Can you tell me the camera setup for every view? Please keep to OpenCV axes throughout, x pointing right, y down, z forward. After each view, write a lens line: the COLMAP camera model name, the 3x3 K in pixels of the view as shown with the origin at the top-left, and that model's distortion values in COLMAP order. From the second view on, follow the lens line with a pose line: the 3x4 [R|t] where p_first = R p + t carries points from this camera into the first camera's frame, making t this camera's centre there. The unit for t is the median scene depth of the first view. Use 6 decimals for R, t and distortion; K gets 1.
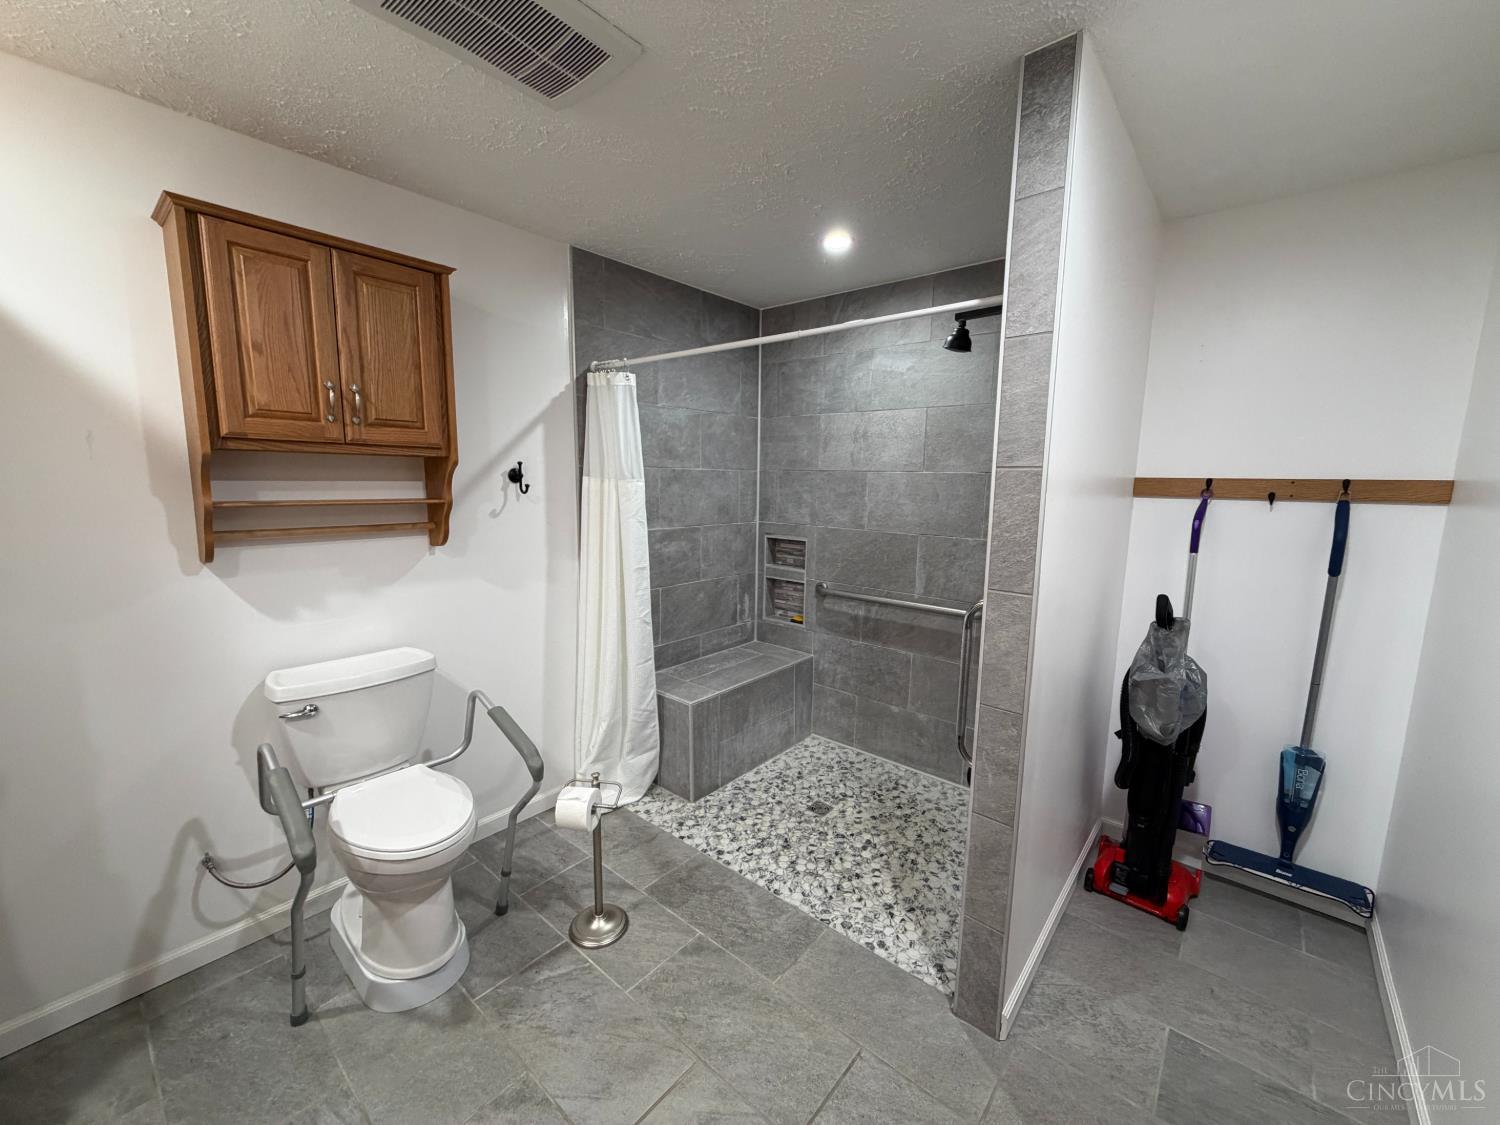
lens RADIAL K [[598.0, 0, 749.1], [0, 598.0, 565.3], [0, 0, 1]] dist [-0.000743, 0.000054]
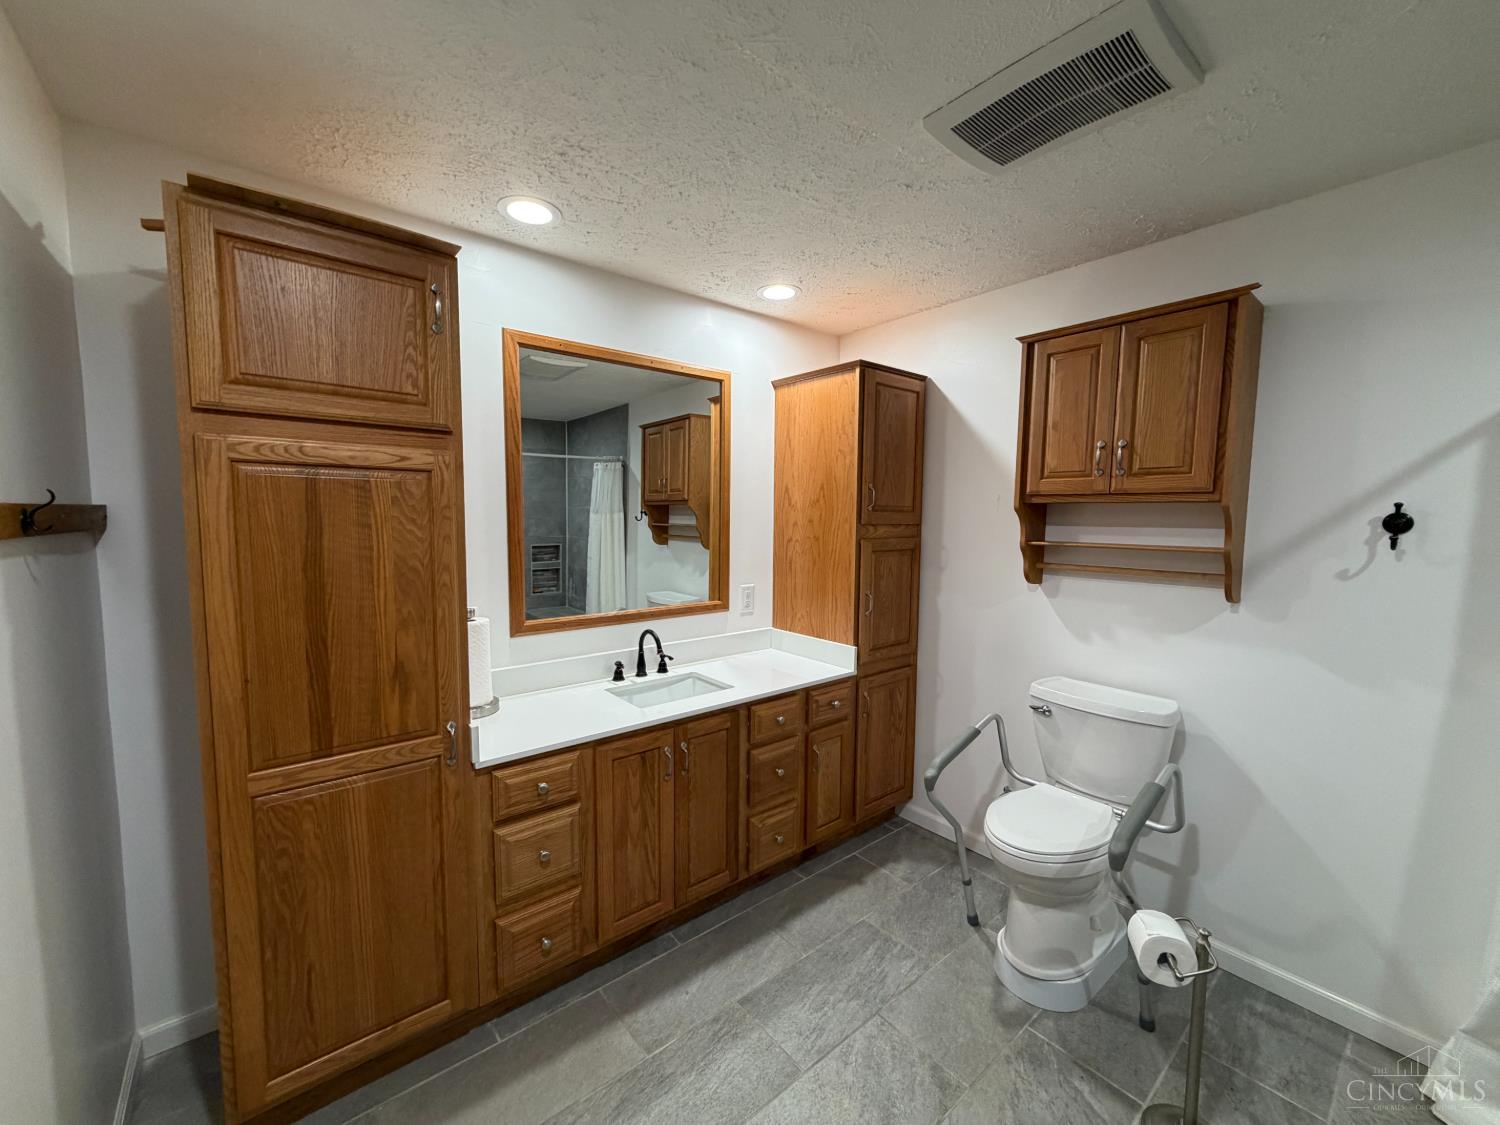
lens RADIAL K [[598.0, 0, 749.1], [0, 598.0, 565.3], [0, 0, 1]] dist [-0.000743, 0.000054]
pose [[-0.175453, 0.066972, -0.982207, 0.355826], [-0.154943, 0.983371, 0.094729, -0.046343], [0.972219, 0.168806, -0.162159, 0.348666]]
